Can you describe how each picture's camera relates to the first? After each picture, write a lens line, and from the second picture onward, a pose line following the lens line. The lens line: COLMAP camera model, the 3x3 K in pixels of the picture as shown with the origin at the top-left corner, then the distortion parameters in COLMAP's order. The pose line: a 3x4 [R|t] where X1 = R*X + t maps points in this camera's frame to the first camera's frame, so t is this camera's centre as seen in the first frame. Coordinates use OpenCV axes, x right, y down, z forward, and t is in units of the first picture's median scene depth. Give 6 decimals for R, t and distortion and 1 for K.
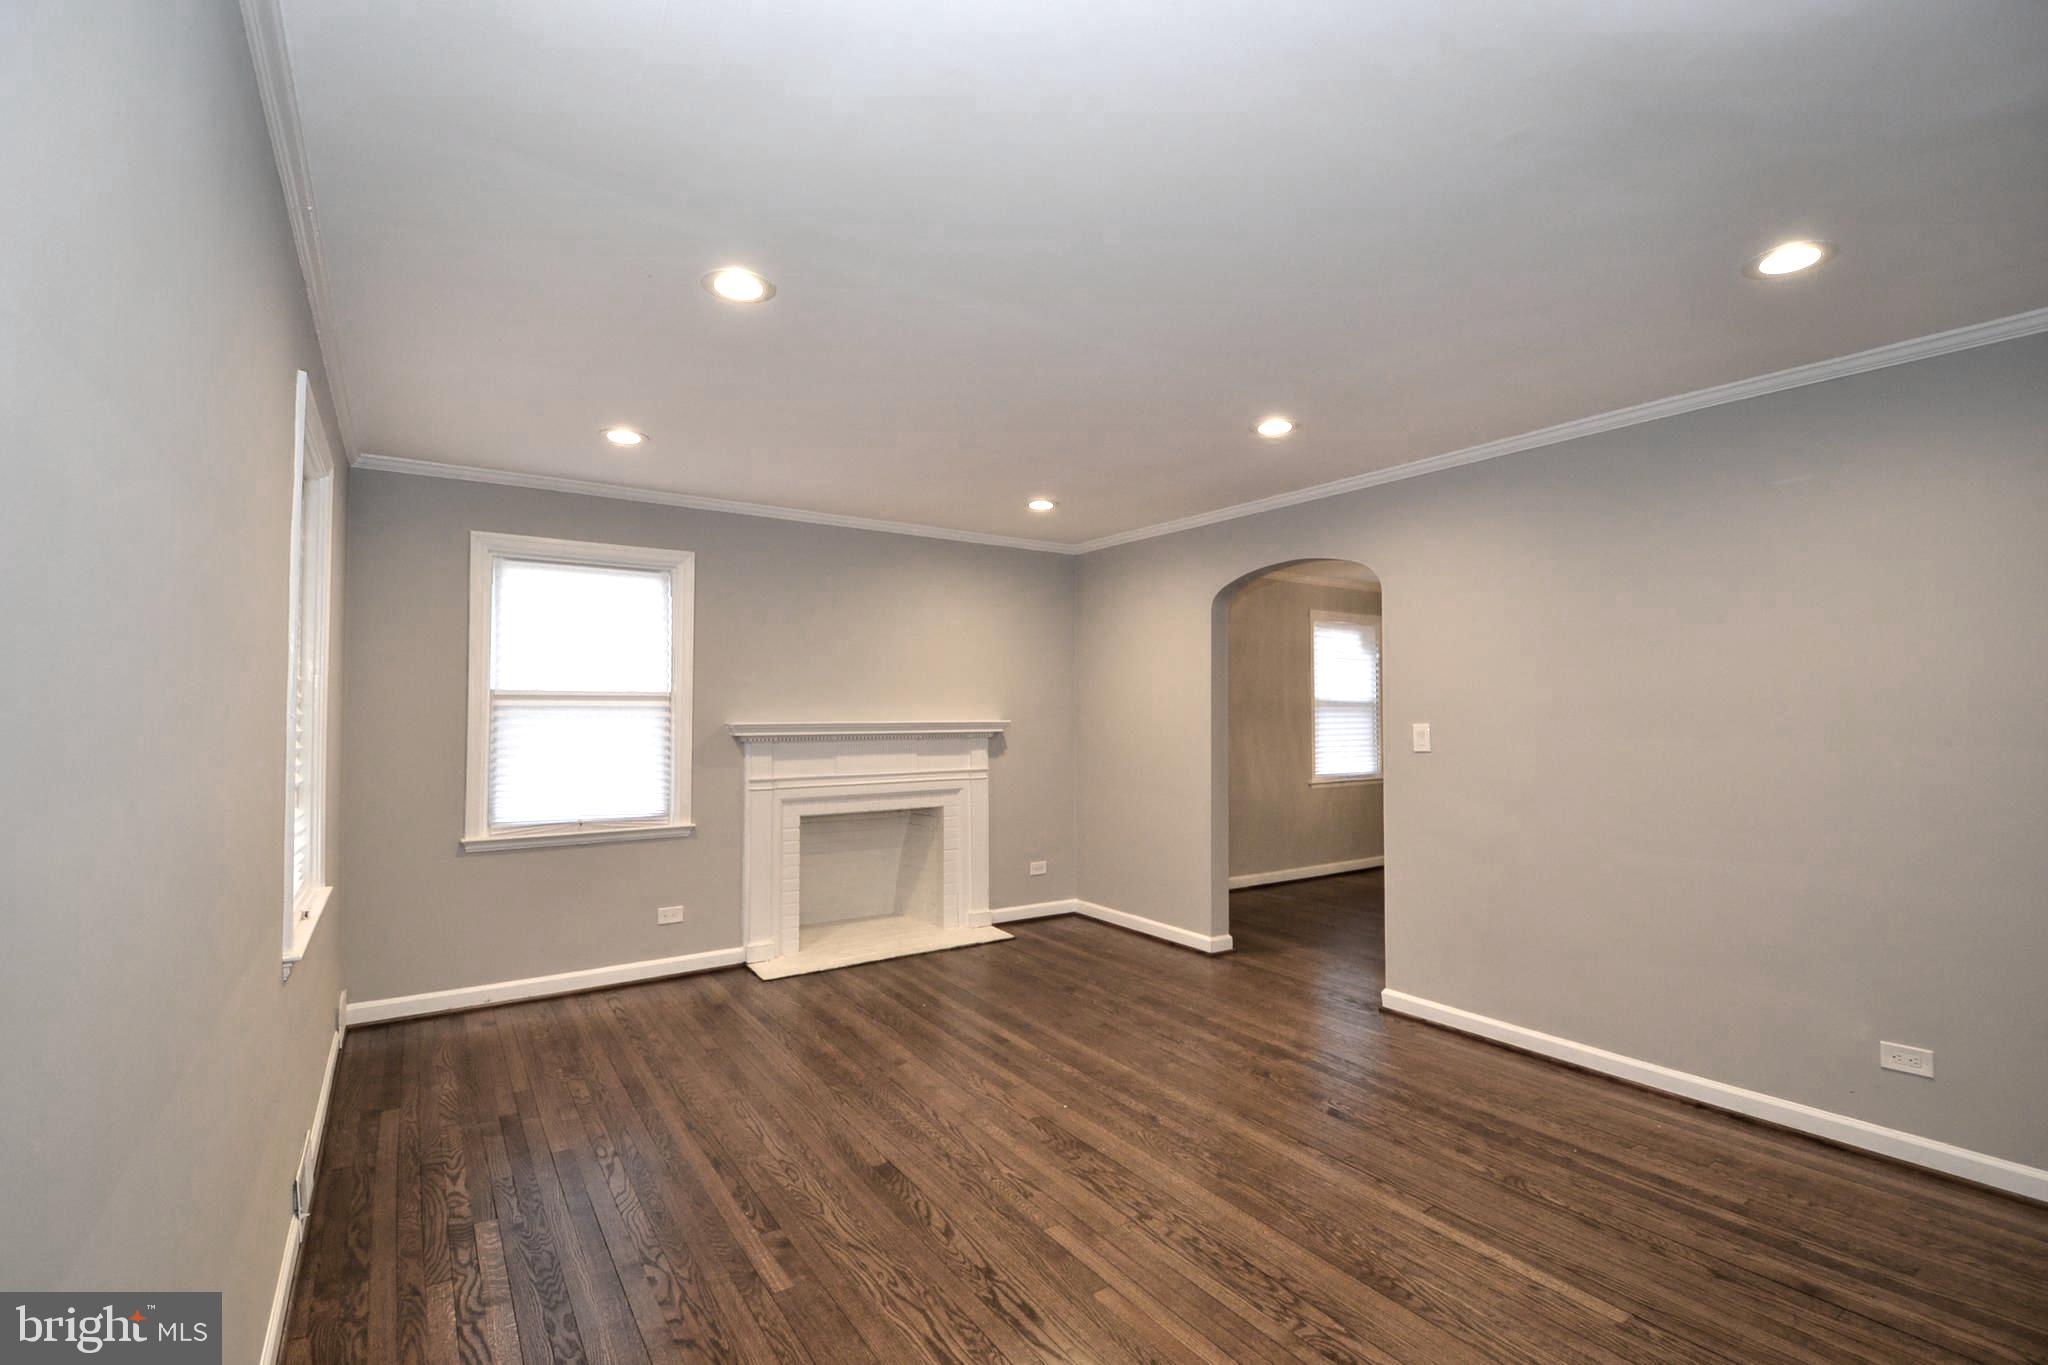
lens RADIAL K [[904.4, 0, 1011.1], [0, 904.4, 688.7], [0, 0, 1]] dist [0.017087, -0.024823]
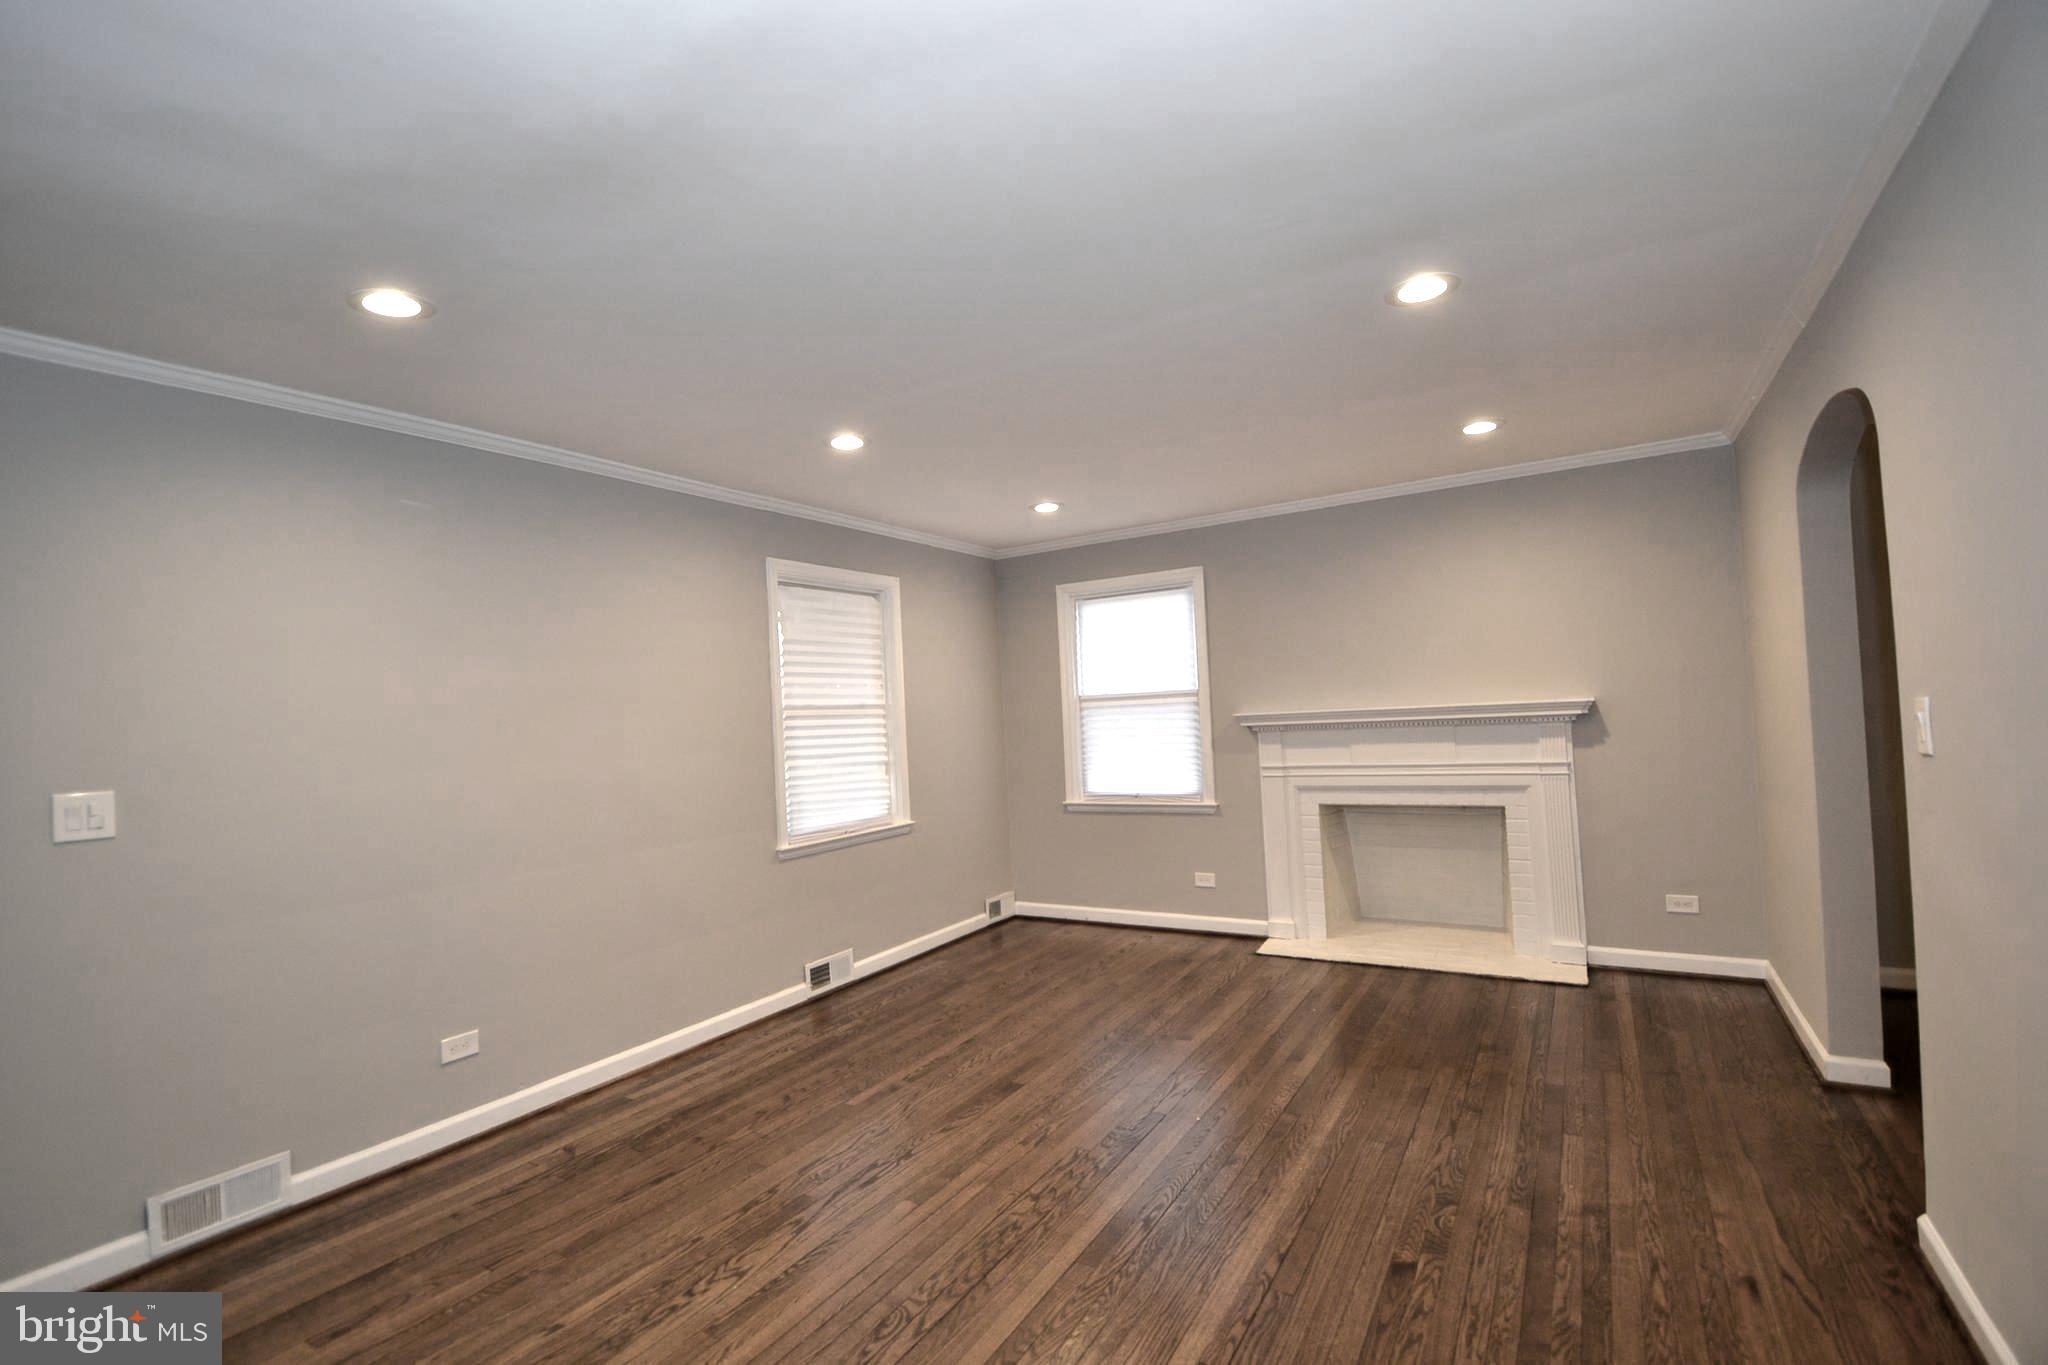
lens RADIAL K [[904.4, 0, 1011.1], [0, 904.4, 688.7], [0, 0, 1]] dist [0.017087, -0.024823]
pose [[0.411178, -0.044690, -0.910459, 0.588061], [0.073316, 0.997183, -0.015836, 0.003970], [0.908602, -0.060240, 0.413296, 0.301859]]
